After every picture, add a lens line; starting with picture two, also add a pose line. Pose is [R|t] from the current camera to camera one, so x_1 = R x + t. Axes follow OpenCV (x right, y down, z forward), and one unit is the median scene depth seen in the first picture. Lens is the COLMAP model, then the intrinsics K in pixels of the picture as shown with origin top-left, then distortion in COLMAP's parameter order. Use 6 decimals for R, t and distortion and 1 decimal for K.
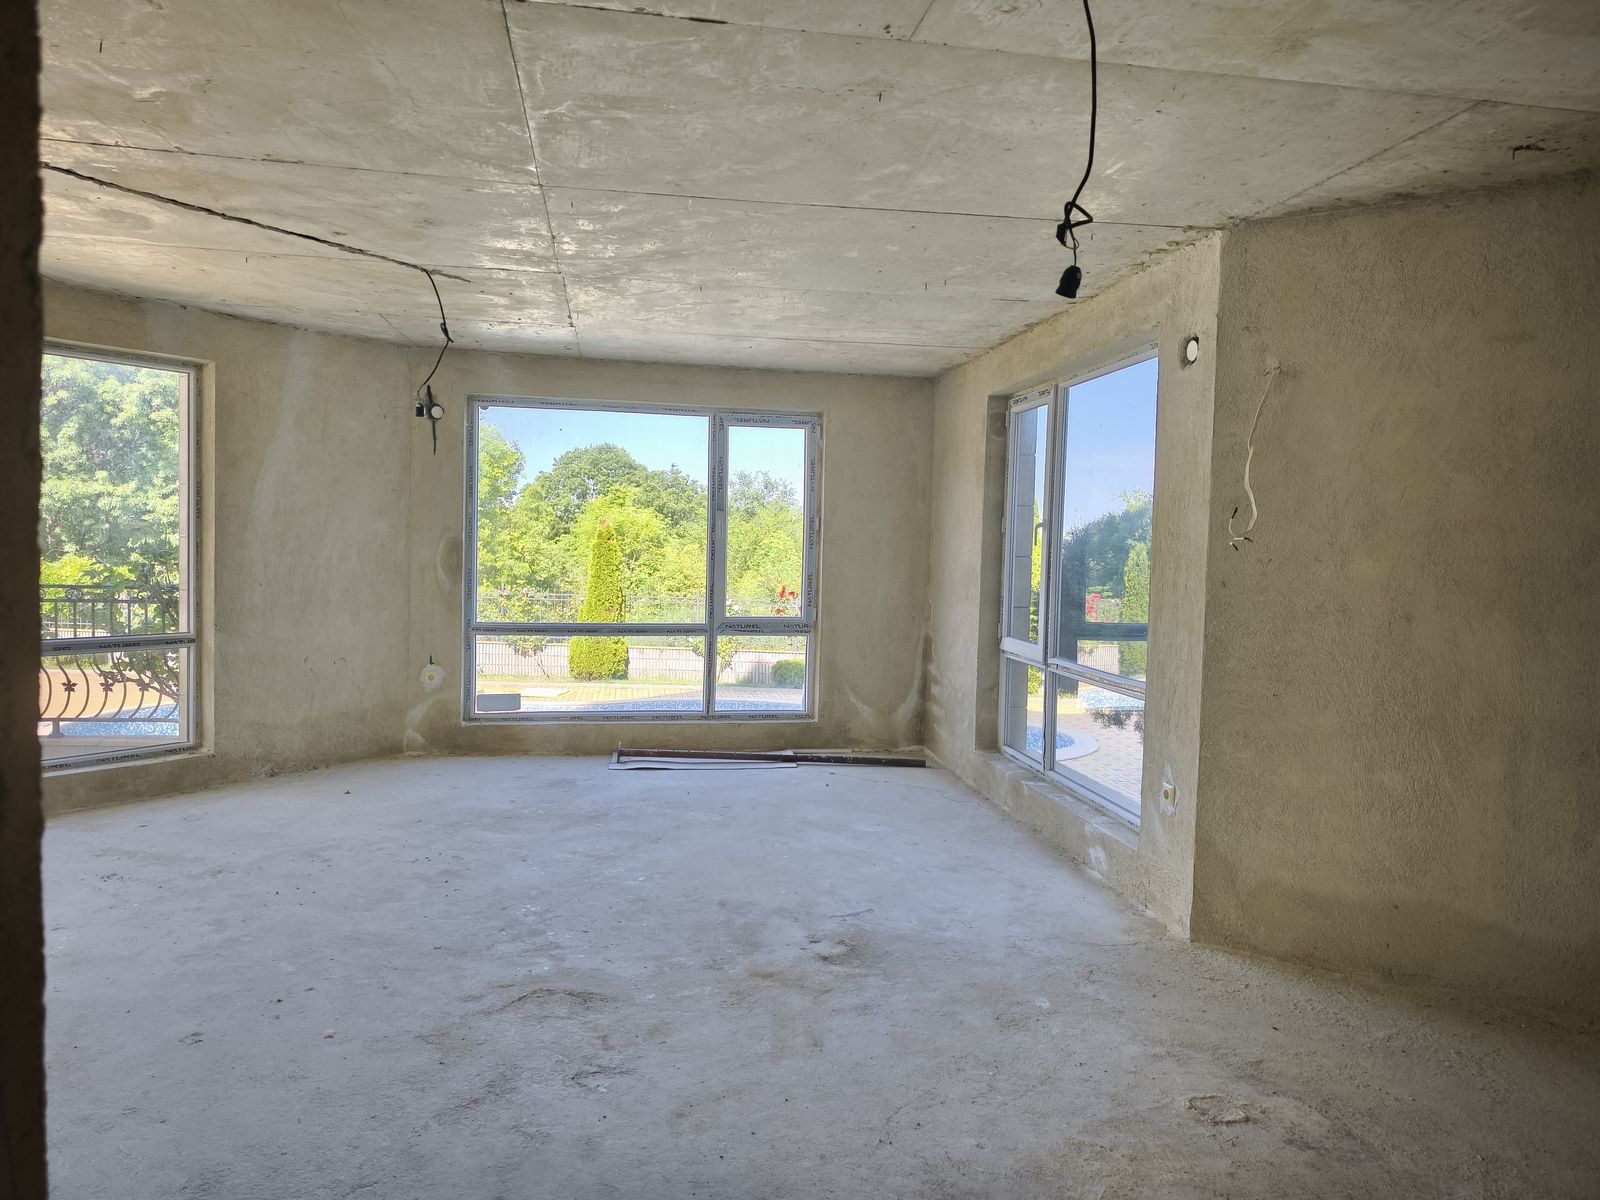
lens RADIAL K [[1083.5, 0, 826.9], [0, 1083.5, 600.4], [0, 0, 1]] dist [0.013102, -0.011676]
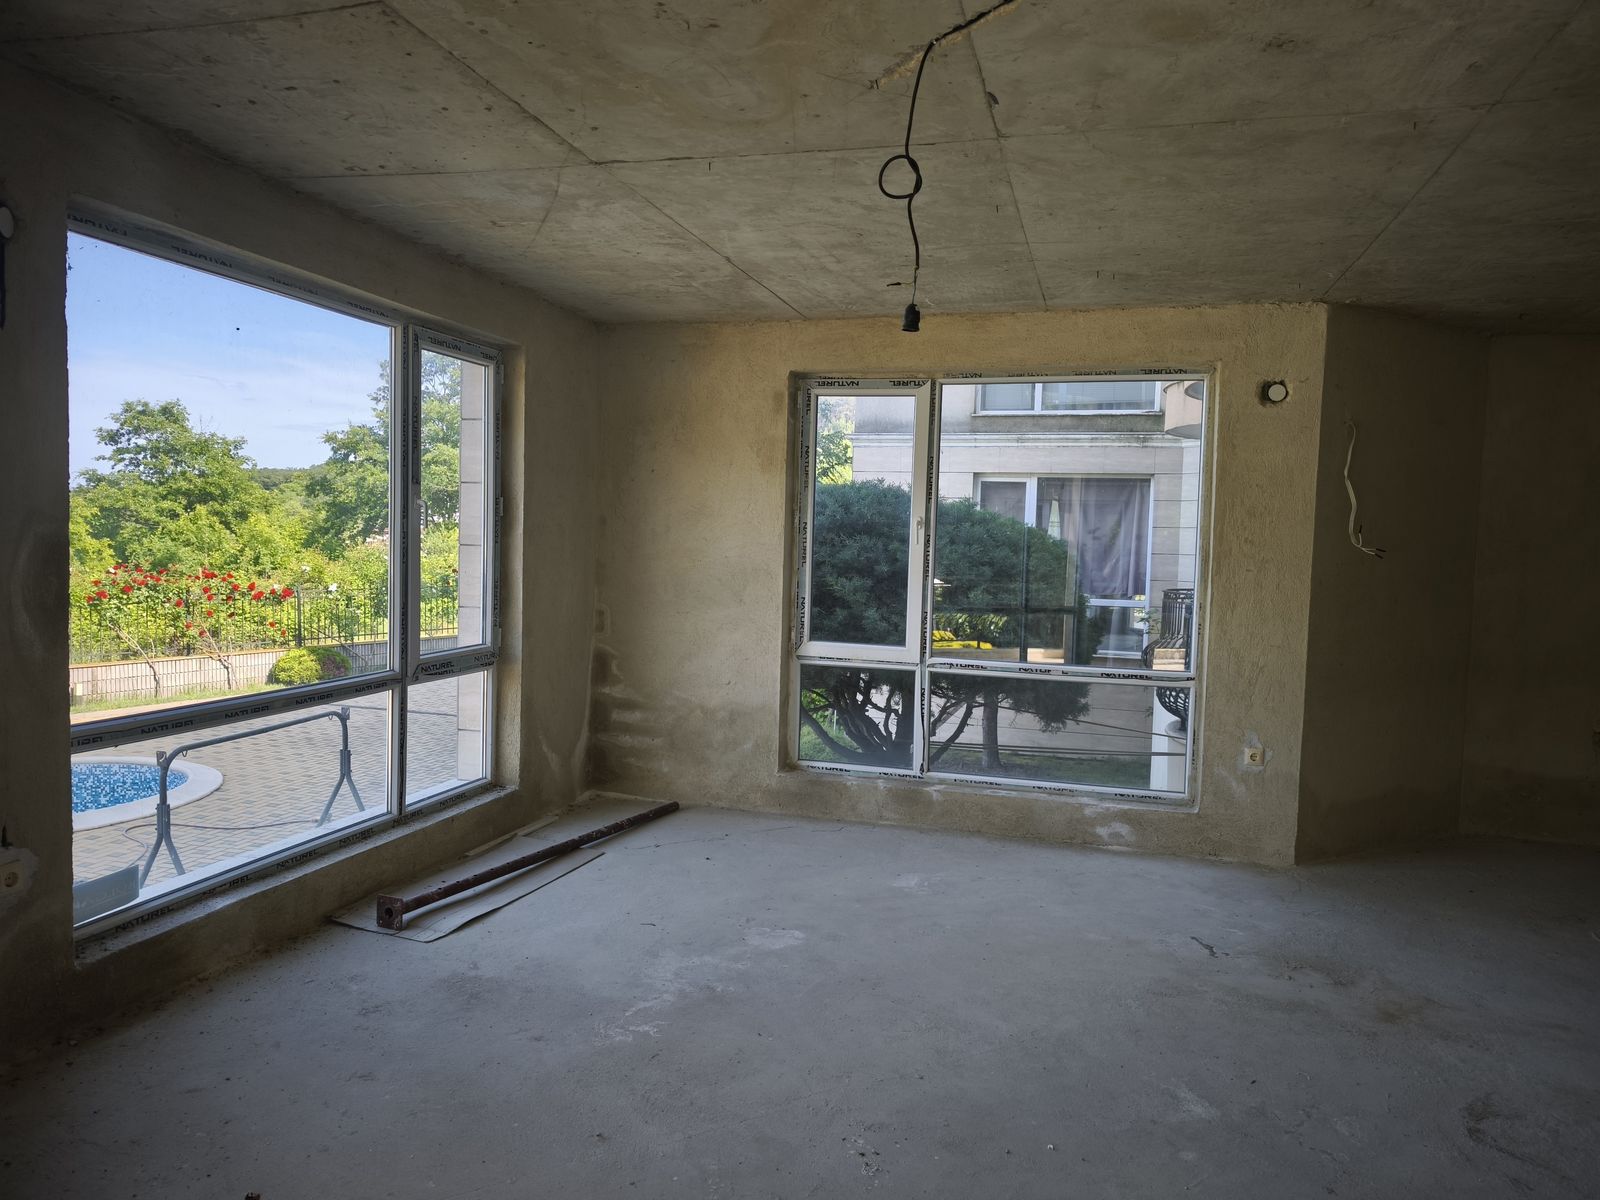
lens RADIAL K [[1083.5, 0, 826.9], [0, 1083.5, 600.4], [0, 0, 1]] dist [0.013102, -0.011676]
pose [[0.430253, -0.063186, 0.900494, -0.945274], [0.029138, 0.998000, 0.056106, -0.075210], [-0.902238, 0.002099, 0.431233, 0.881245]]
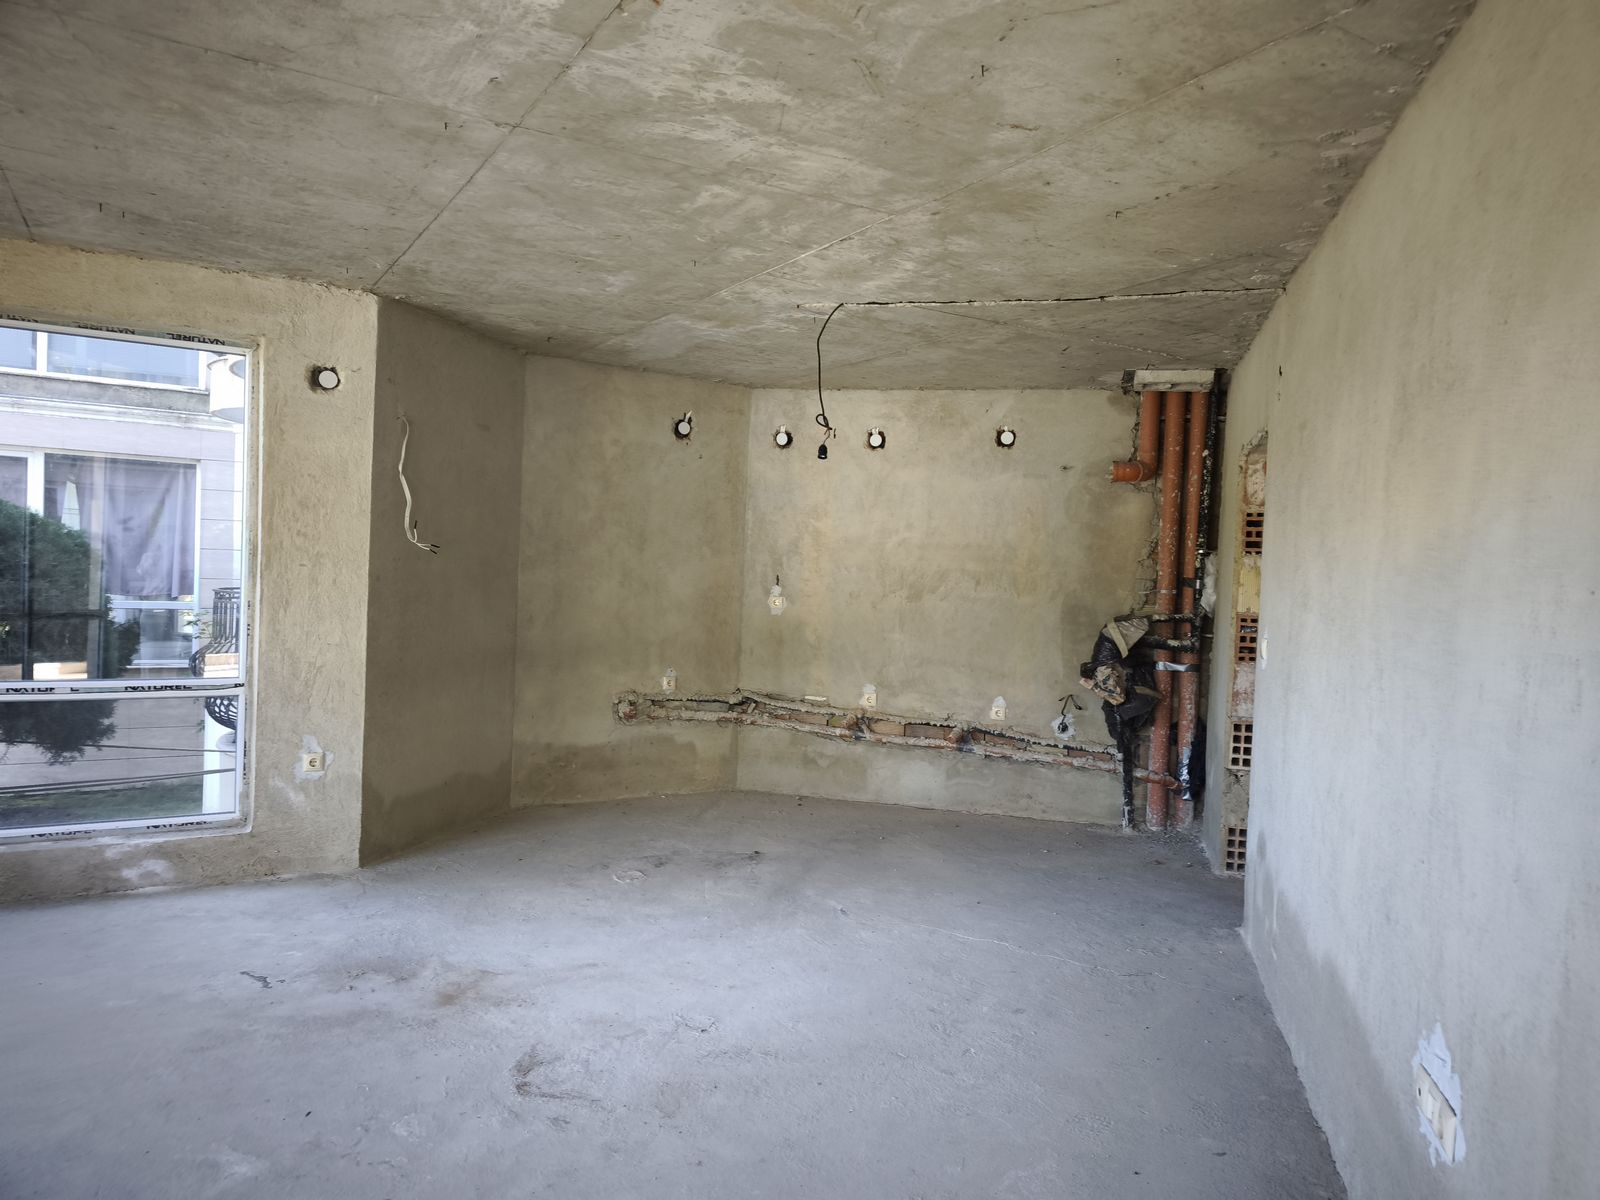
lens RADIAL K [[1083.5, 0, 826.9], [0, 1083.5, 600.4], [0, 0, 1]] dist [0.013102, -0.011676]
pose [[-0.354267, -0.064994, 0.932883, -0.910804], [-0.000722, 0.997601, 0.069229, -0.069434], [-0.935144, 0.023852, -0.353463, 0.868378]]
